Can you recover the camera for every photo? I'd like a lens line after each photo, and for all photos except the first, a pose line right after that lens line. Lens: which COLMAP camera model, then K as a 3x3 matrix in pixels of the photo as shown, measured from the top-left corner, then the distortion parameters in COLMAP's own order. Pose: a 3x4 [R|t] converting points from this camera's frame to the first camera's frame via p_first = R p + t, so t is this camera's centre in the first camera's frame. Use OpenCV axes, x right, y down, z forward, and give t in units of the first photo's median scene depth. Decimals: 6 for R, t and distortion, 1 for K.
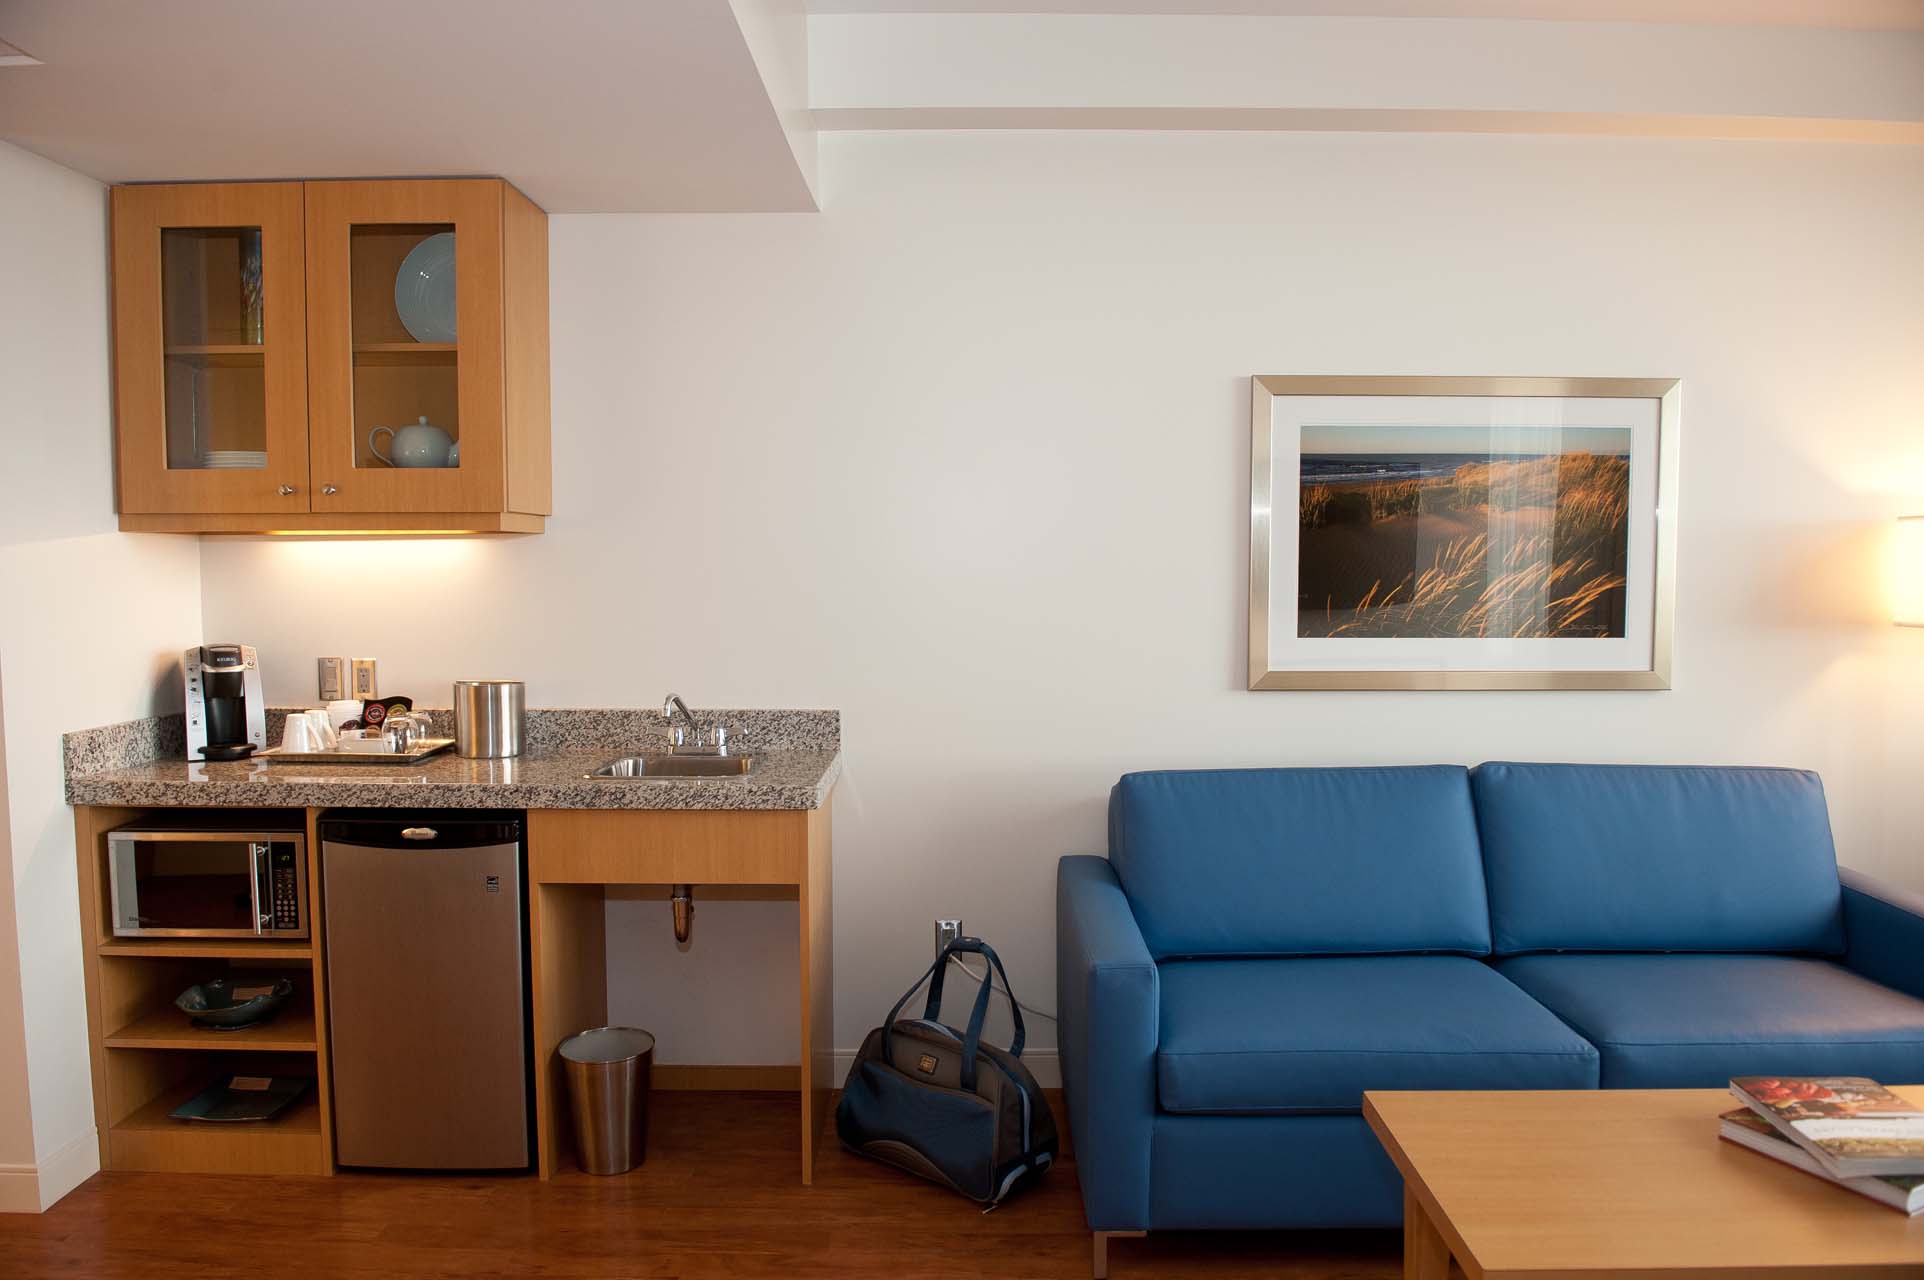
lens RADIAL K [[1272.5, 0, 962.0], [0, 1272.5, 640.0], [0, 0, 1]] dist [-0.078788, -0.000419]
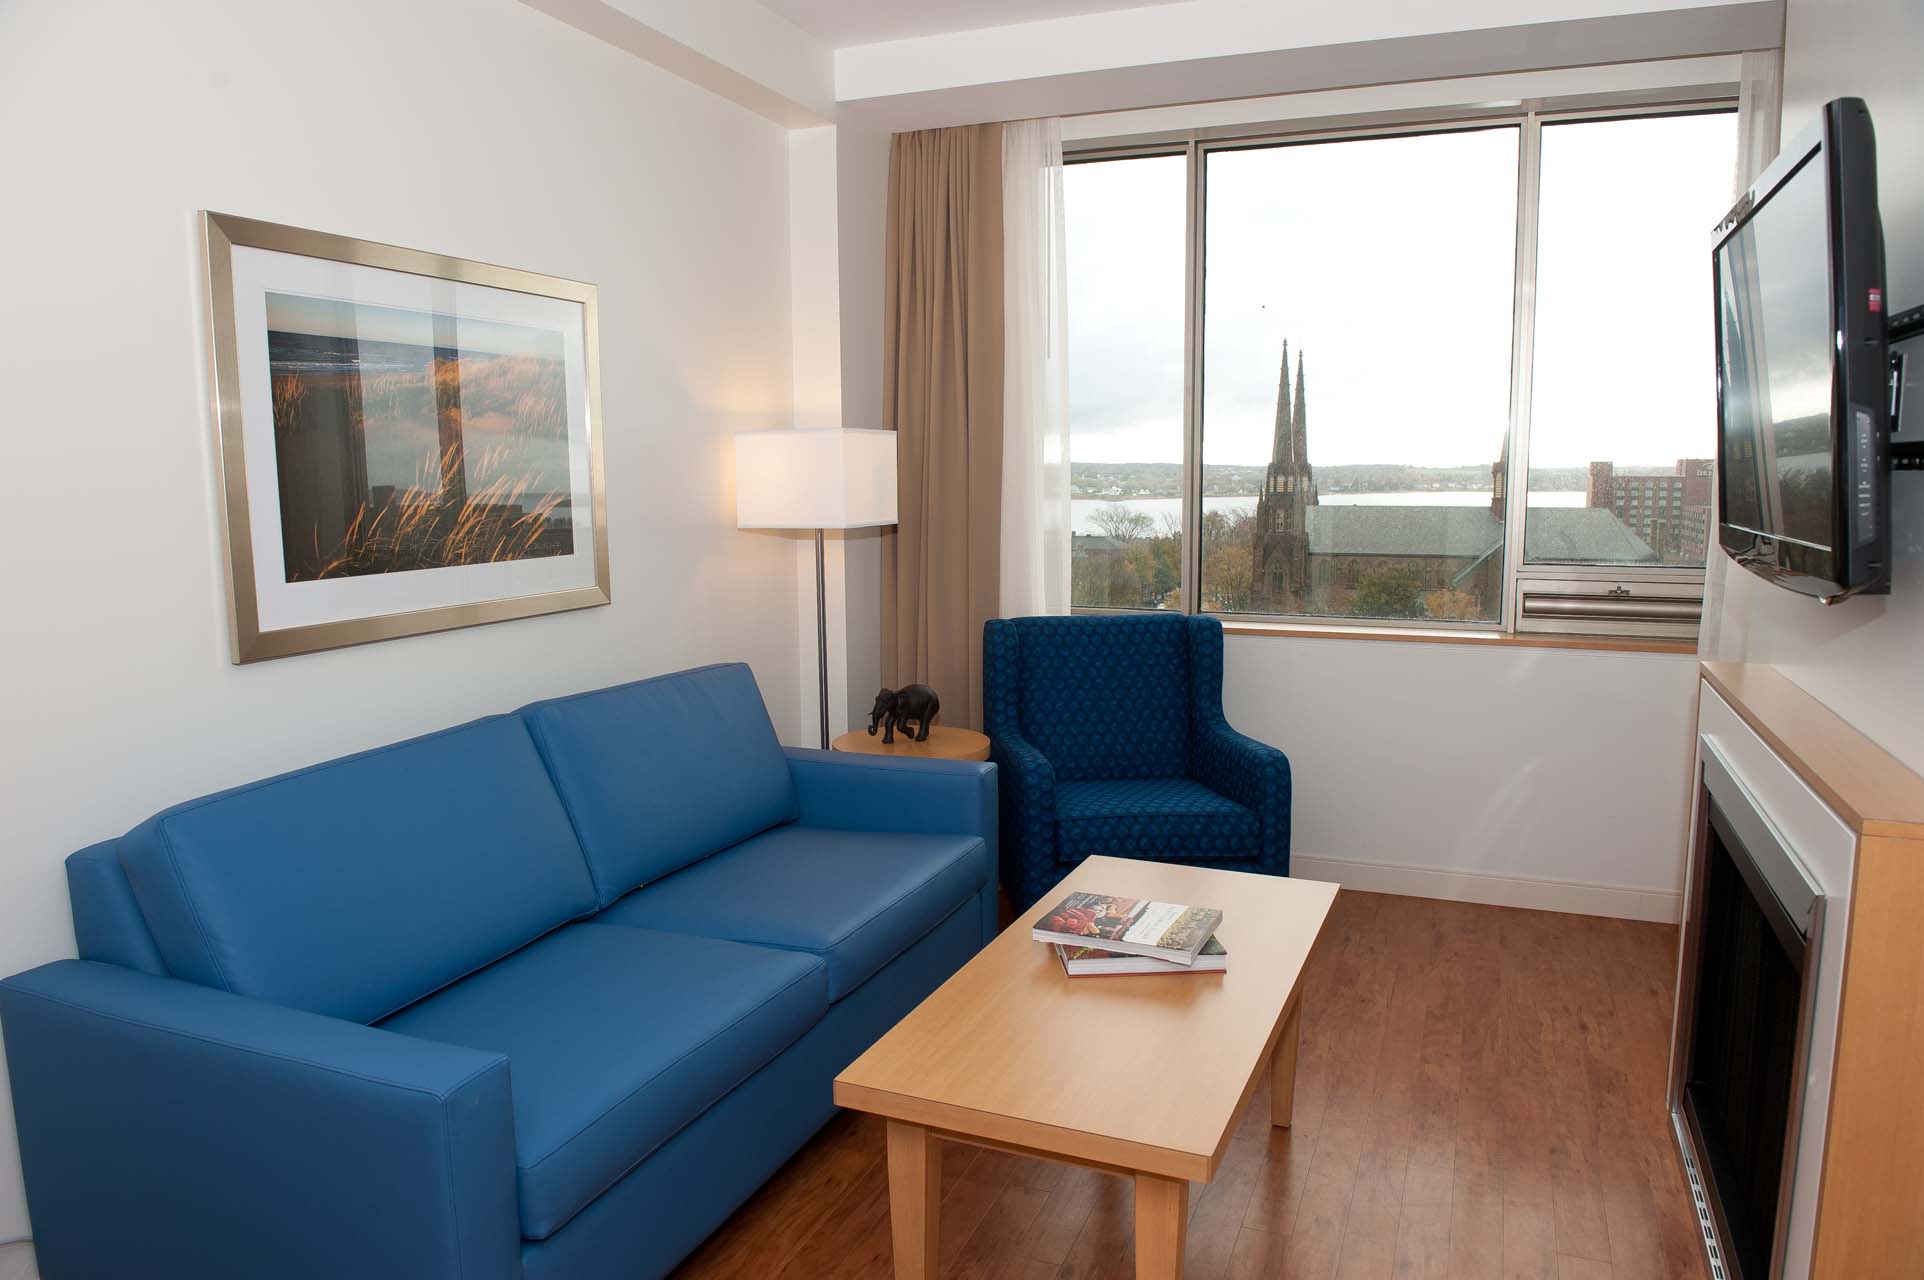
lens RADIAL K [[1272.5, 0, 962.0], [0, 1272.5, 640.0], [0, 0, 1]] dist [-0.078788, -0.000419]
pose [[0.387656, -0.122062, 0.913687, -0.246882], [0.074006, 0.992116, 0.101141, -0.012735], [-0.918829, 0.028410, 0.393633, 0.353648]]
